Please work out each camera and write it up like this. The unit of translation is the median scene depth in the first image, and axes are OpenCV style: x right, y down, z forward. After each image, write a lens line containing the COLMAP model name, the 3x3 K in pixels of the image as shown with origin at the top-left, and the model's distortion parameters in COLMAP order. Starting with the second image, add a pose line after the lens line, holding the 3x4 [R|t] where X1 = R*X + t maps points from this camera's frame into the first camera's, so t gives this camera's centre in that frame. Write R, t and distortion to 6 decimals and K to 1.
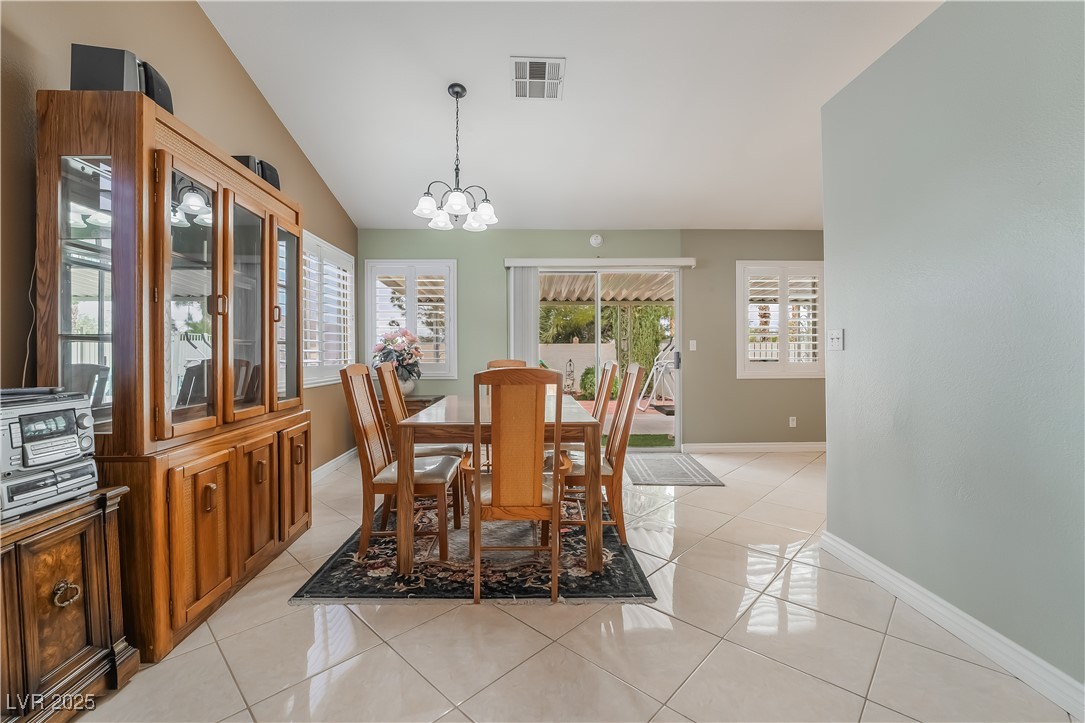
lens RADIAL K [[456.5, 0, 536.2], [0, 456.5, 355.6], [0, 0, 1]] dist [-0.015611, 0.001584]
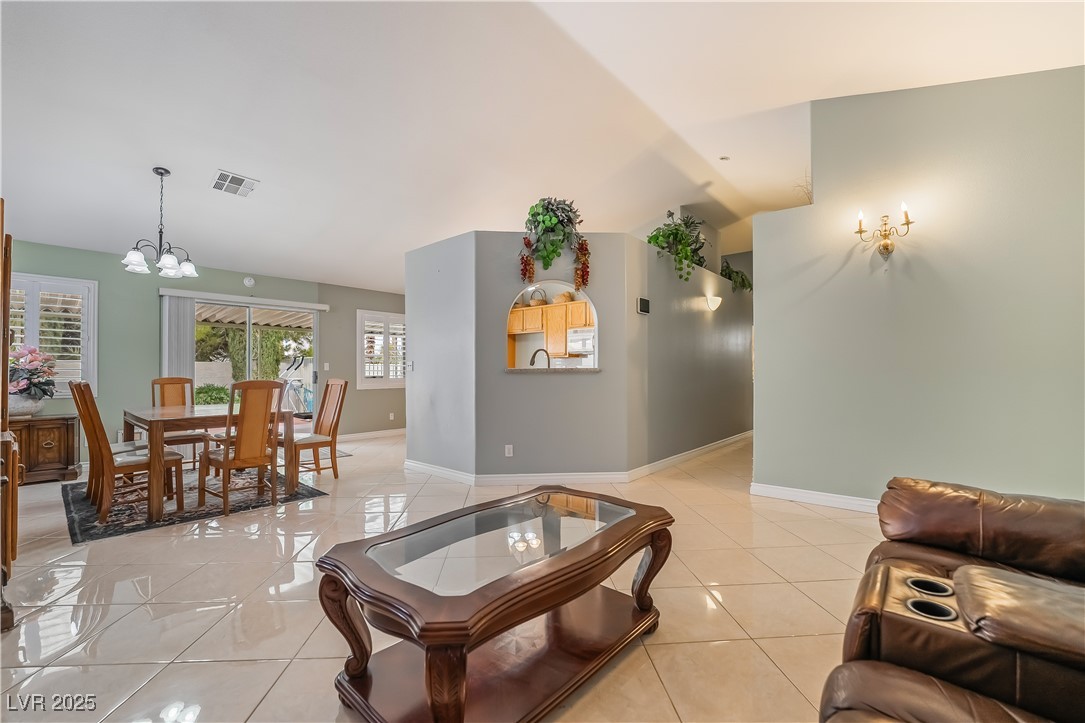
lens RADIAL K [[456.5, 0, 538.6], [0, 456.5, 366.0], [0, 0, 1]] dist [-0.015611, 0.001584]
pose [[0.677773, 0.010200, 0.735201, -0.158640], [0.002473, 0.999866, -0.016152, 0.000463], [-0.735267, 0.012765, 0.677657, -0.278903]]
